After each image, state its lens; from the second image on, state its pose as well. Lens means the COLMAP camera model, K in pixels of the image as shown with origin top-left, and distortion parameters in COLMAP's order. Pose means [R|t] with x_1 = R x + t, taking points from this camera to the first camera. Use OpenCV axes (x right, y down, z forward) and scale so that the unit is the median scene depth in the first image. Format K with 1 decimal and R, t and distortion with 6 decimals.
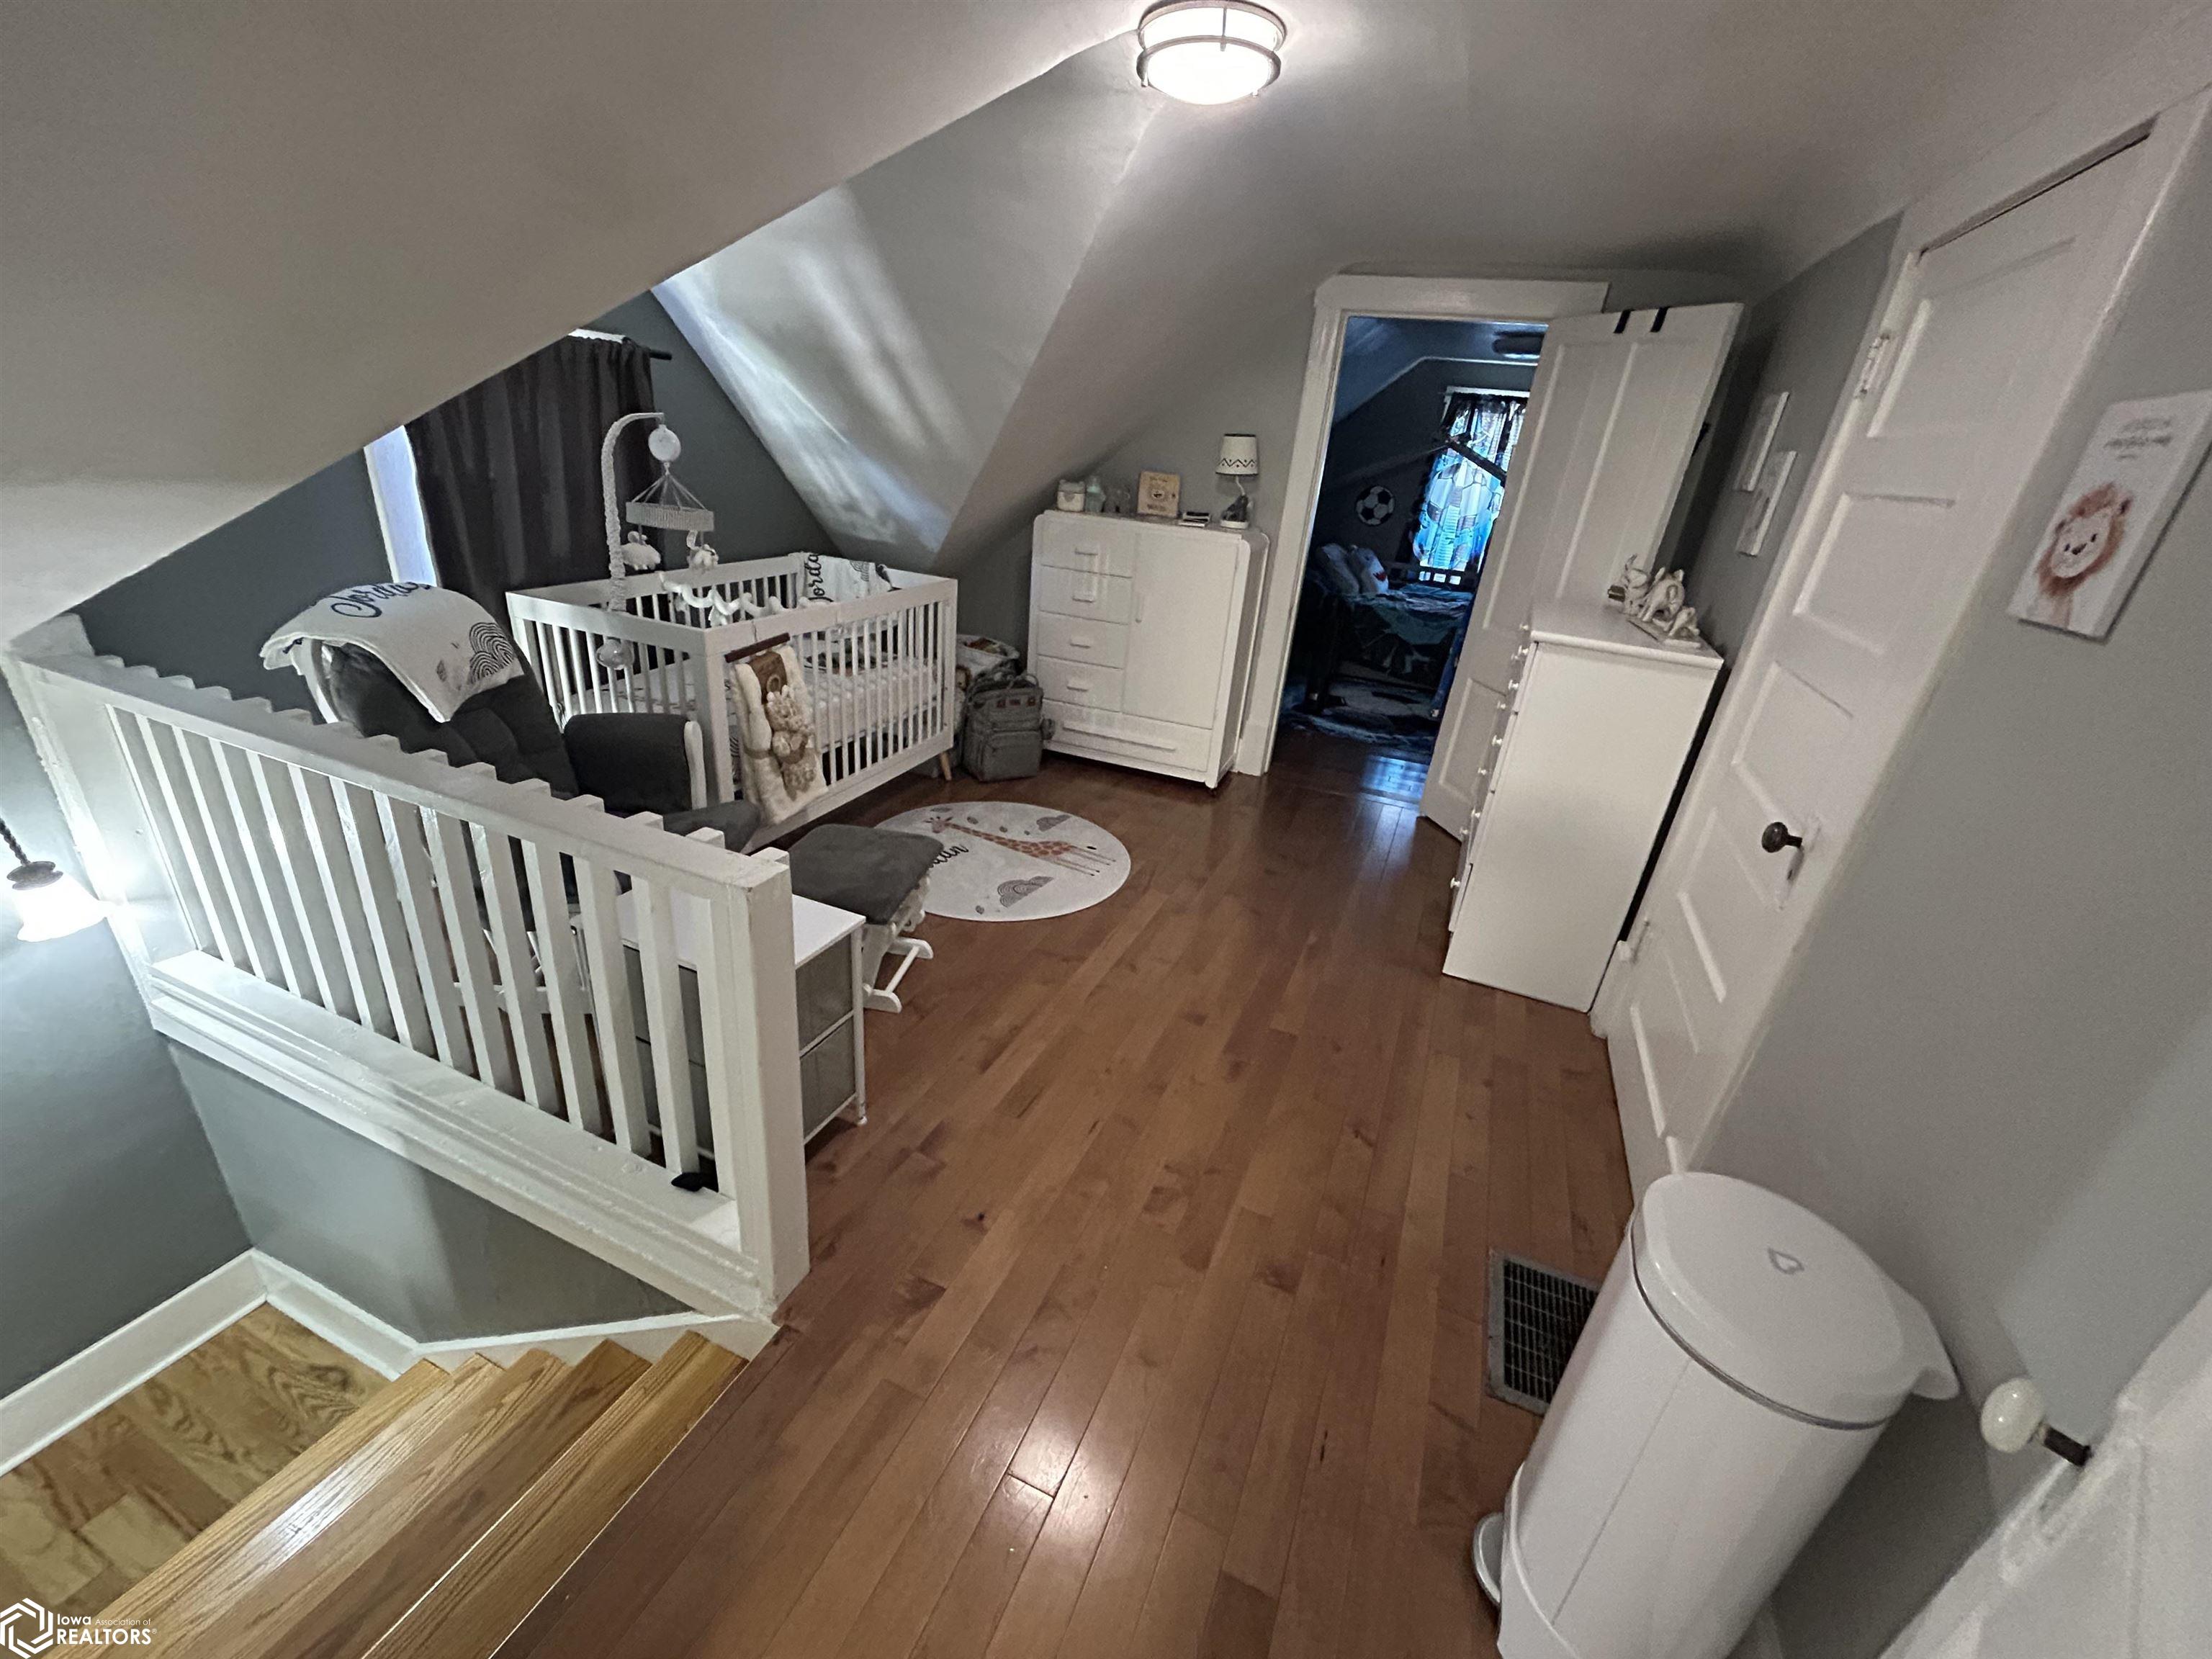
lens RADIAL K [[898.7, 0, 1103.3], [0, 898.7, 826.7], [0, 0, 1]] dist [-0.001367, 0.000465]
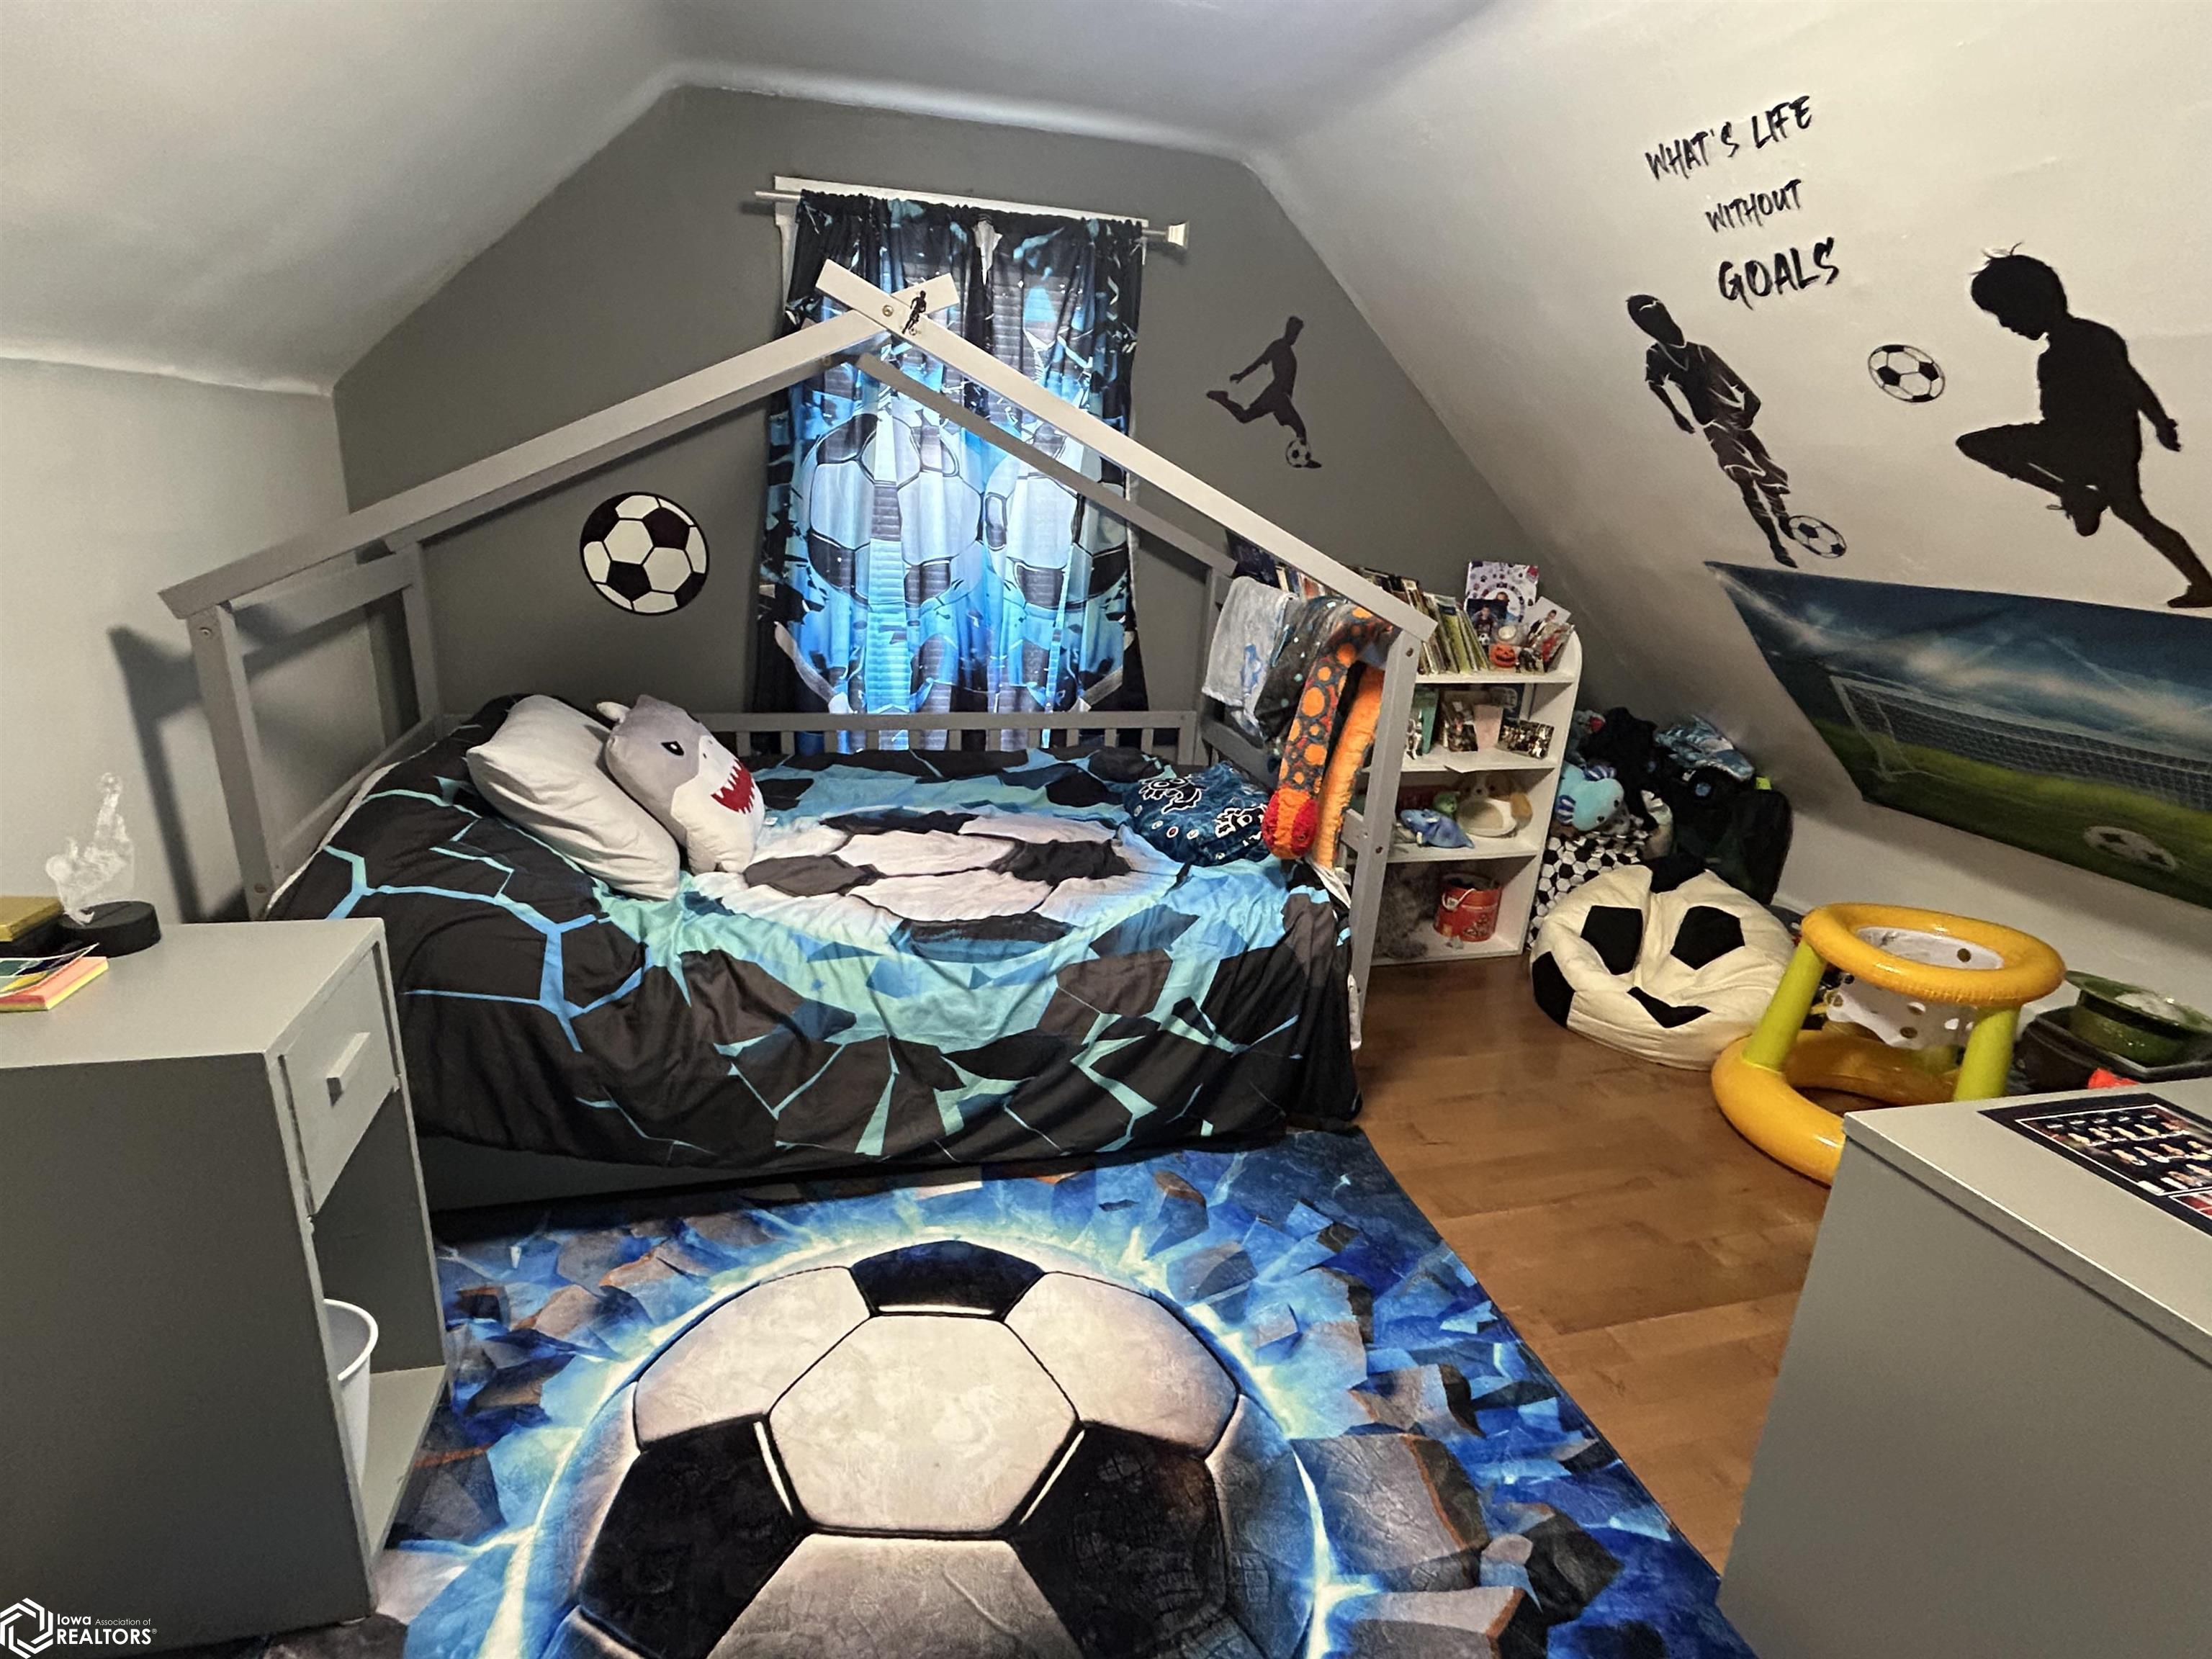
lens RADIAL K [[1095.9, 0, 1094.9], [0, 1095.9, 839.4], [0, 0, 1]] dist [-0.002682, 0.000990]
pose [[0.771841, -0.252609, 0.583481, 0.177076], [0.275712, 0.959894, 0.050852, -0.241669], [-0.572926, 0.121623, 0.810533, 0.618945]]
